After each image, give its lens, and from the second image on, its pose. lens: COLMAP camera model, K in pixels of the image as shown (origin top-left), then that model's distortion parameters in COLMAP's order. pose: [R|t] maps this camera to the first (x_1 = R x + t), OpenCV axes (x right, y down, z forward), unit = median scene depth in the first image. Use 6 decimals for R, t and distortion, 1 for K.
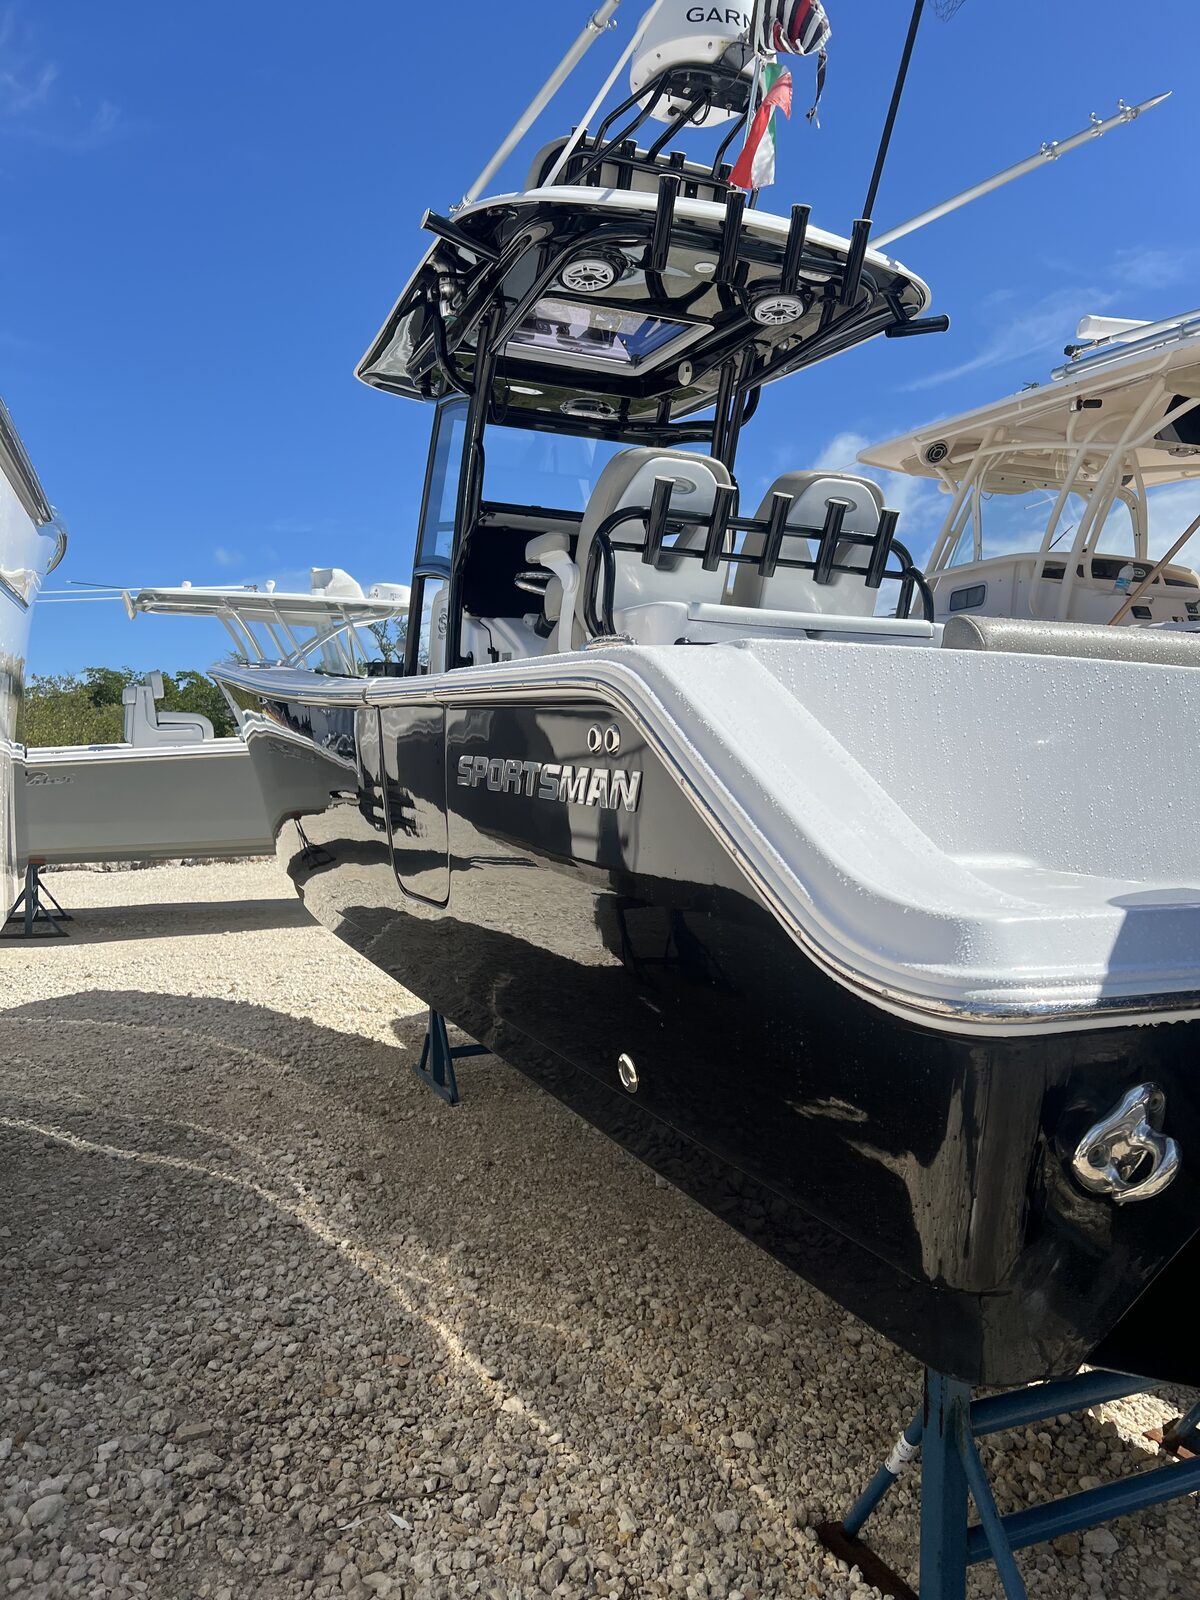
lens RADIAL K [[1262.9, 0, 598.1], [0, 1262.9, 798.8], [0, 0, 1]] dist [0.010287, 0.001508]
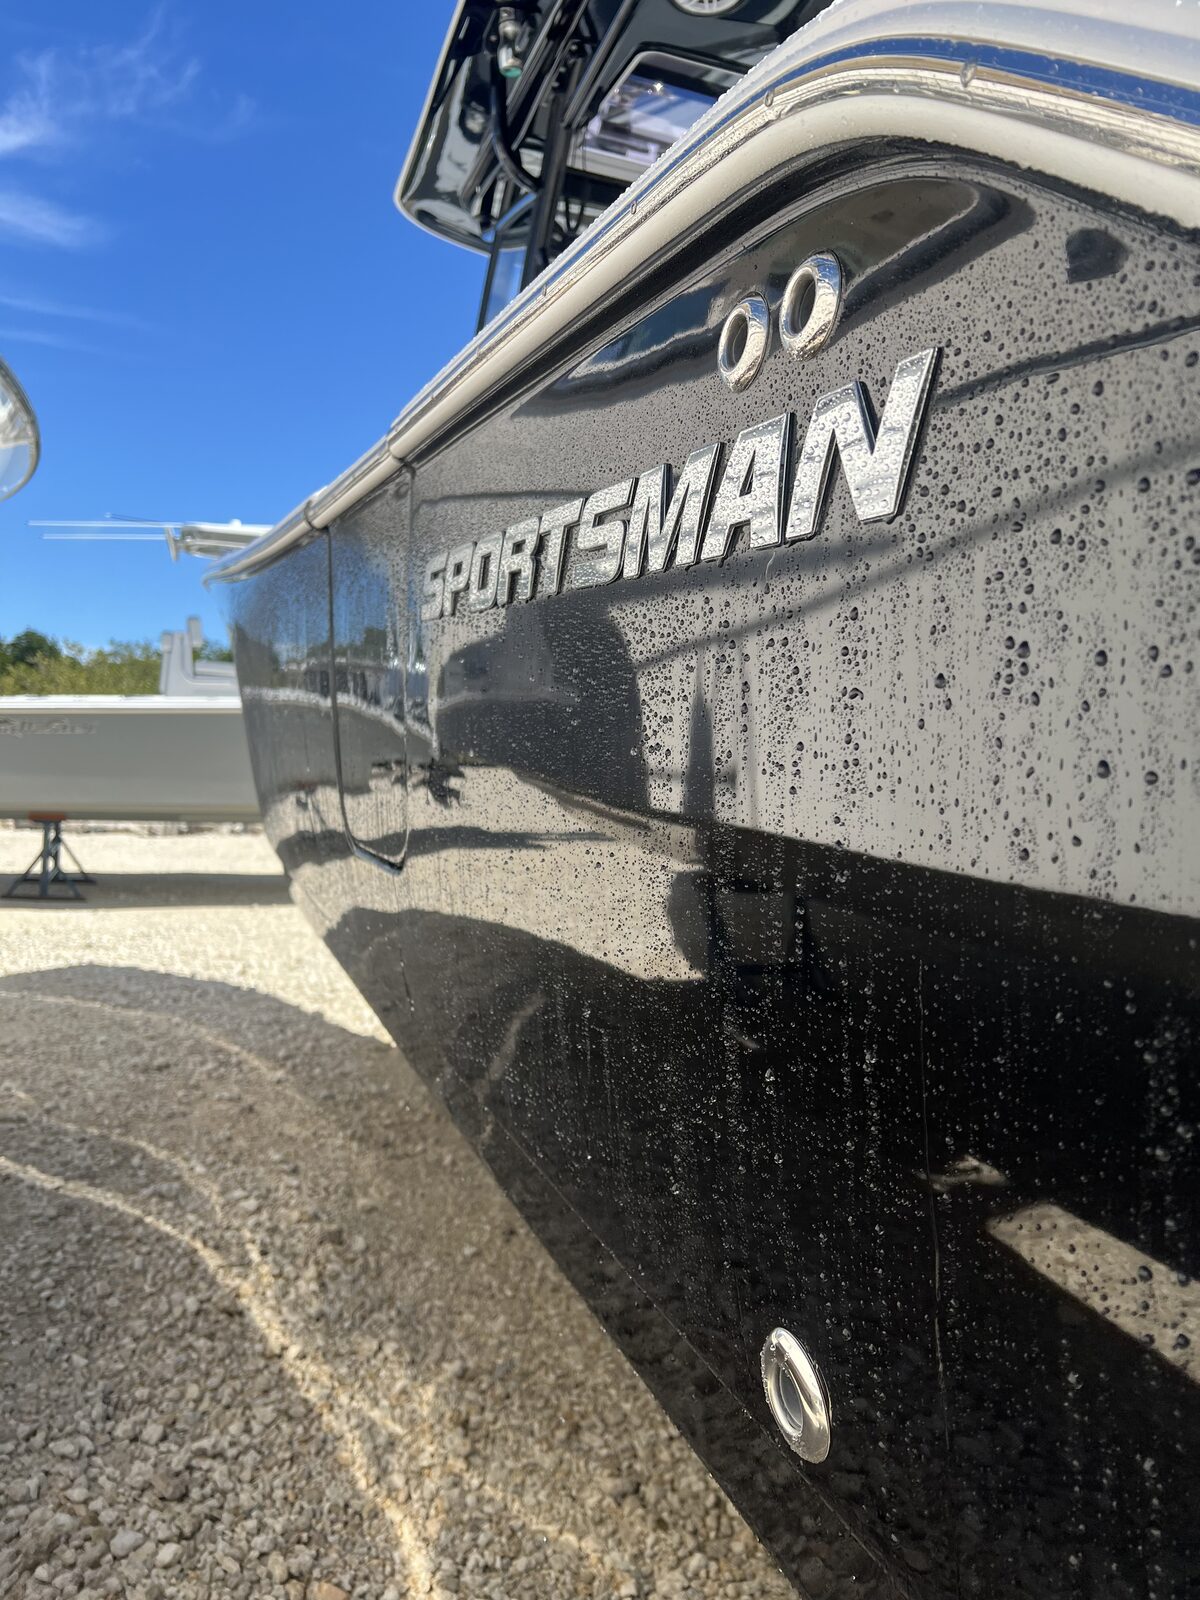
lens RADIAL K [[1262.9, 0, 600.1], [0, 1262.9, 802.5], [0, 0, 1]] dist [0.010287, 0.001508]
pose [[0.997206, 0.051437, -0.054174, -0.006646], [-0.051060, 0.998661, 0.008335, 0.030299], [0.054530, -0.005546, 0.998497, 0.298504]]
